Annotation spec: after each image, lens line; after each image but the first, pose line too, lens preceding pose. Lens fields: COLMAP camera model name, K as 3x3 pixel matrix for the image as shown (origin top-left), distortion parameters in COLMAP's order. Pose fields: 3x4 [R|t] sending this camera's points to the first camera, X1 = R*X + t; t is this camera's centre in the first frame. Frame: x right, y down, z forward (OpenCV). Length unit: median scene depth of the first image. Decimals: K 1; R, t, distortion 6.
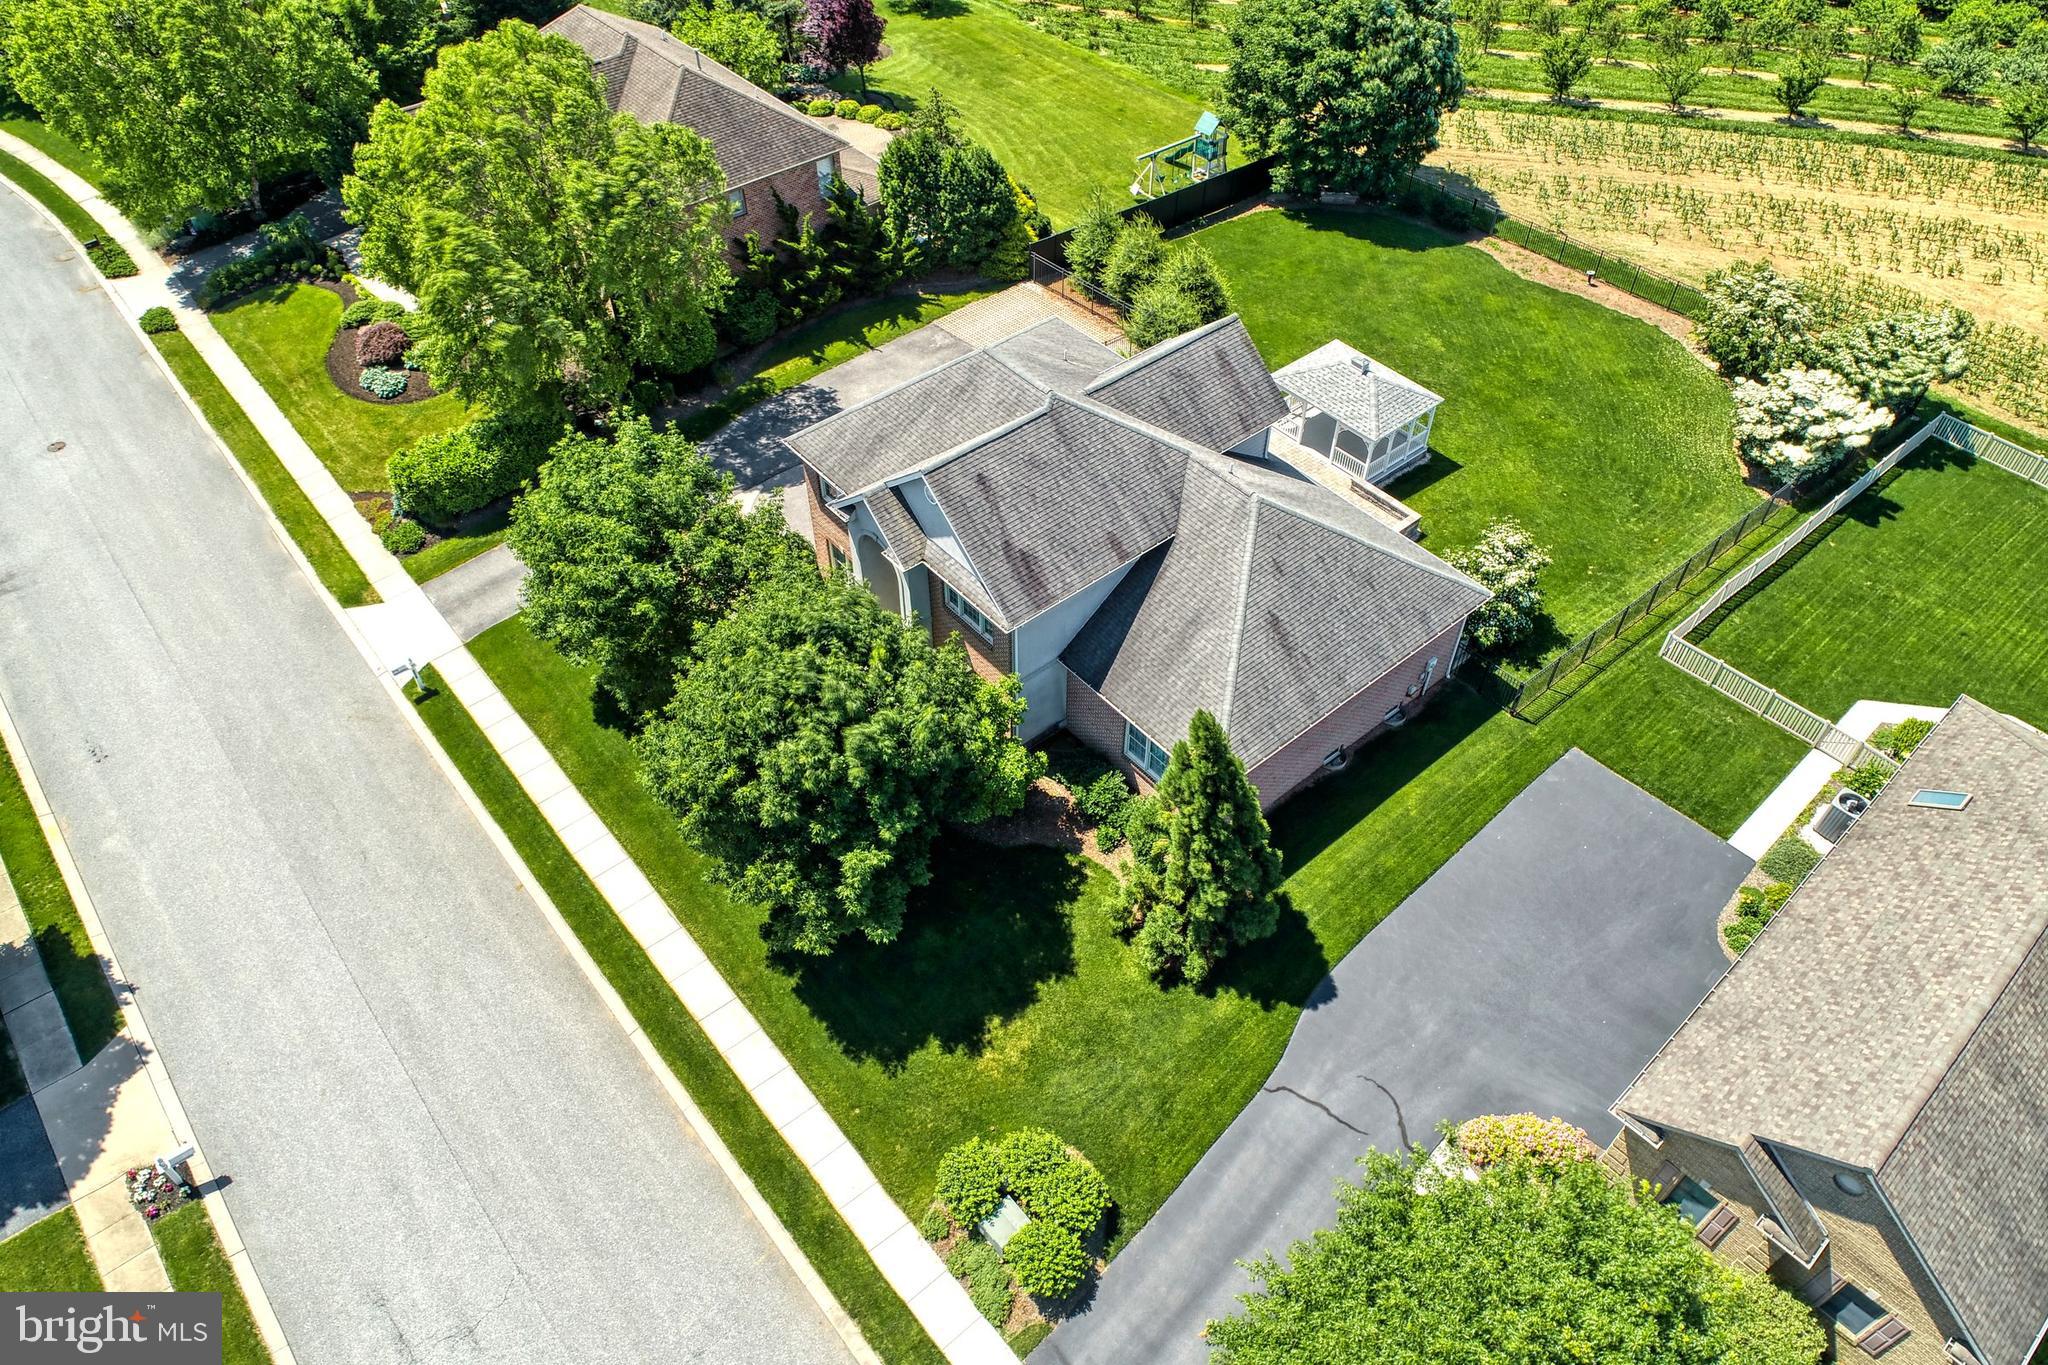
lens RADIAL K [[1400.4, 0, 1017.9], [0, 1400.4, 655.4], [0, 0, 1]] dist [-0.002449, 0.000359]
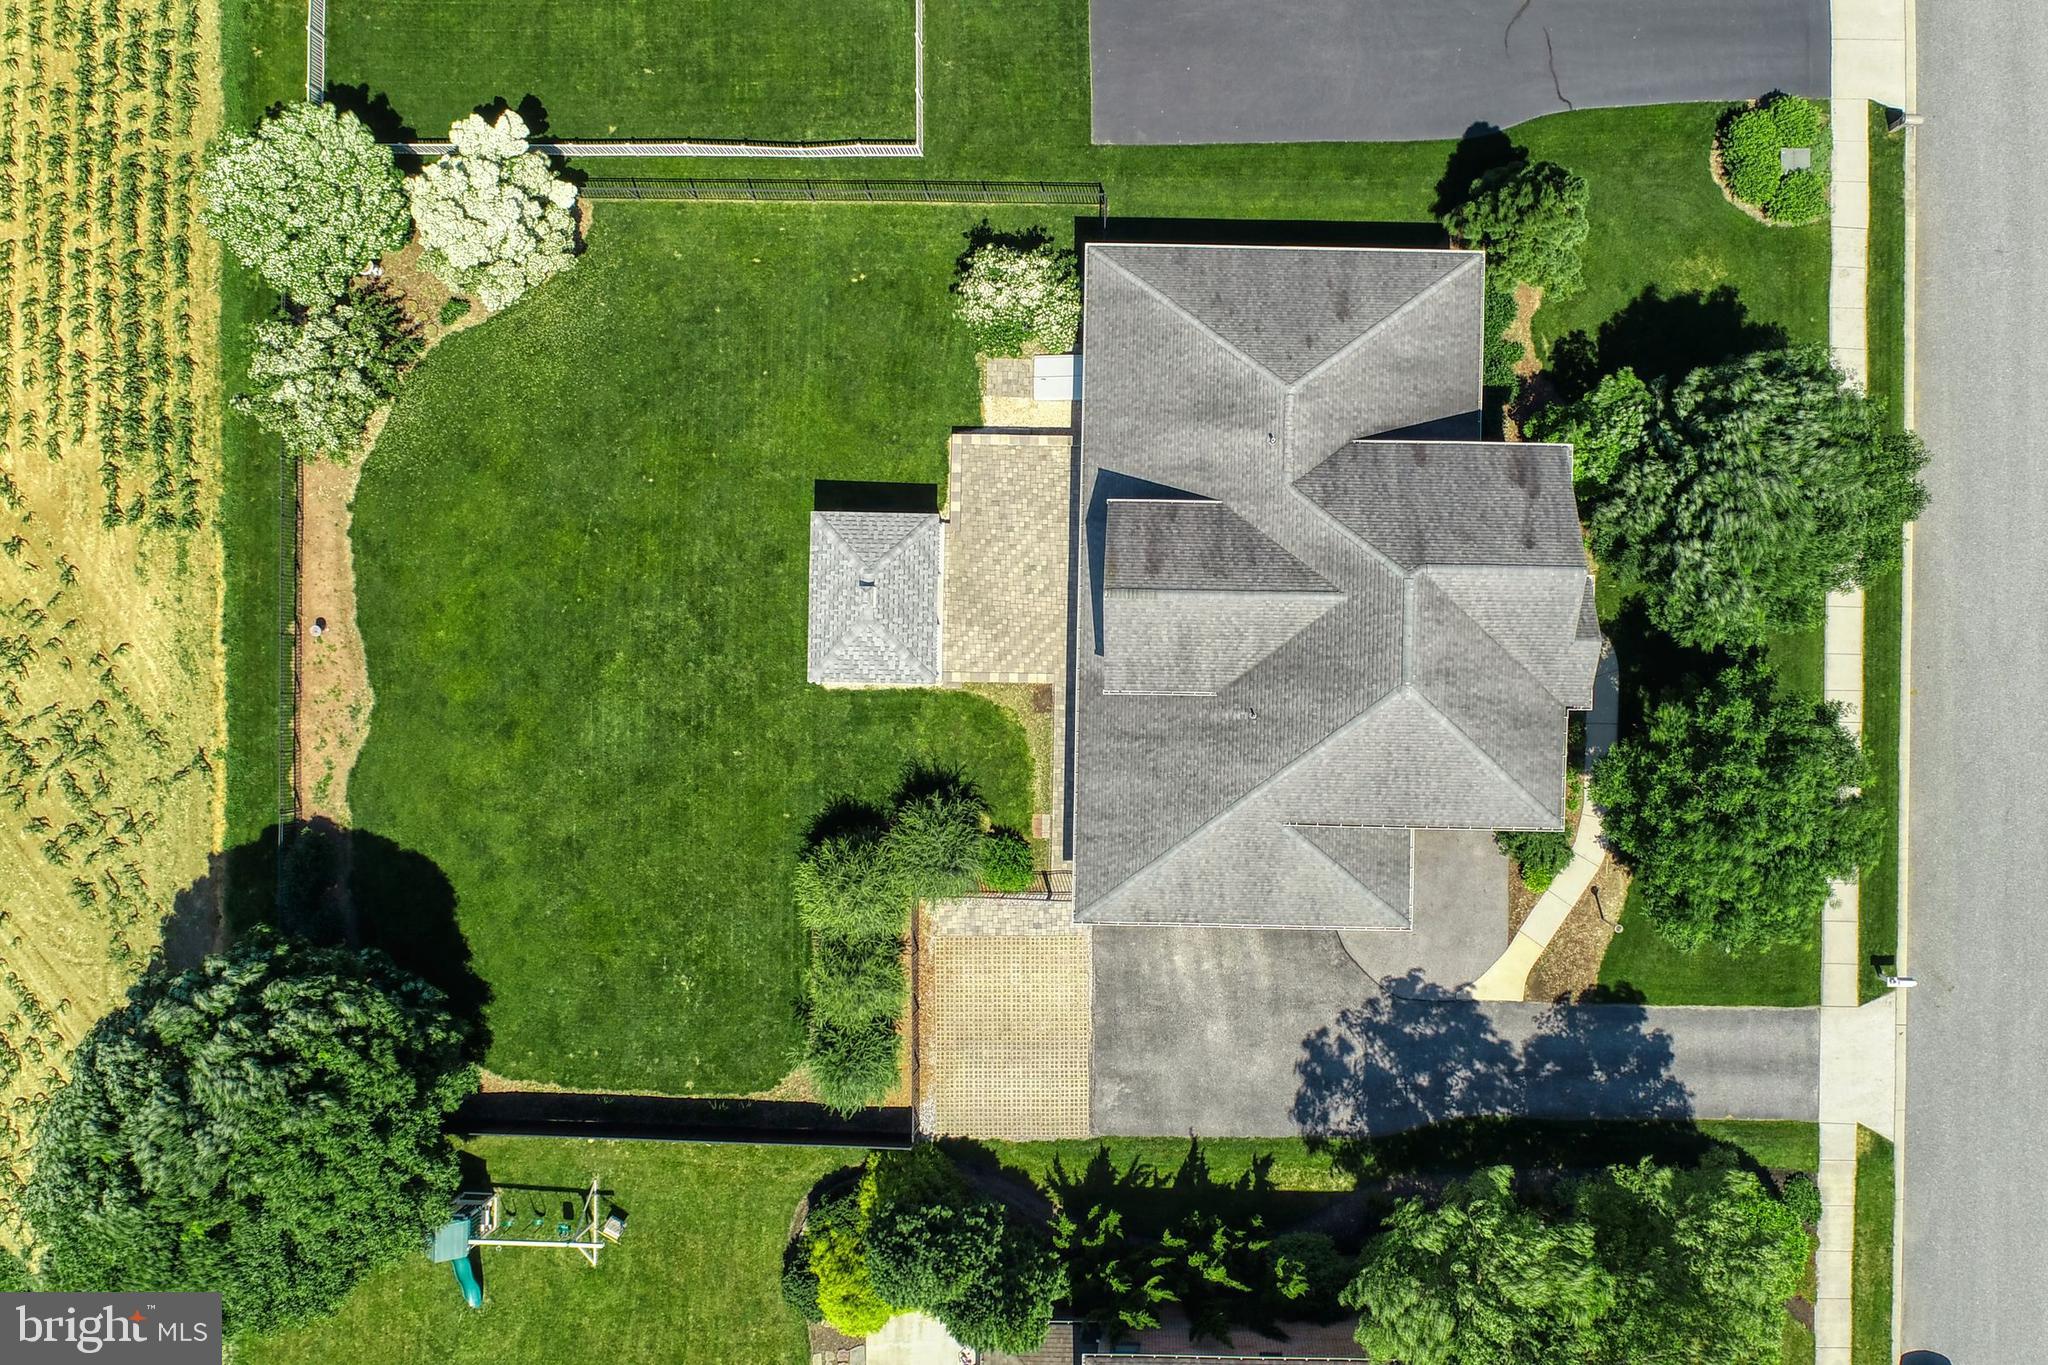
lens RADIAL K [[1425.7, 0, 1024.0], [0, 1425.7, 682.5], [0, 0, 1]] dist [0.001170, 0.002266]
pose [[-0.754967, -0.655709, 0.008417, 0.139967], [0.473746, -0.536494, 0.698383, -0.771530], [-0.453421, 0.531244, 0.715674, 0.406112]]
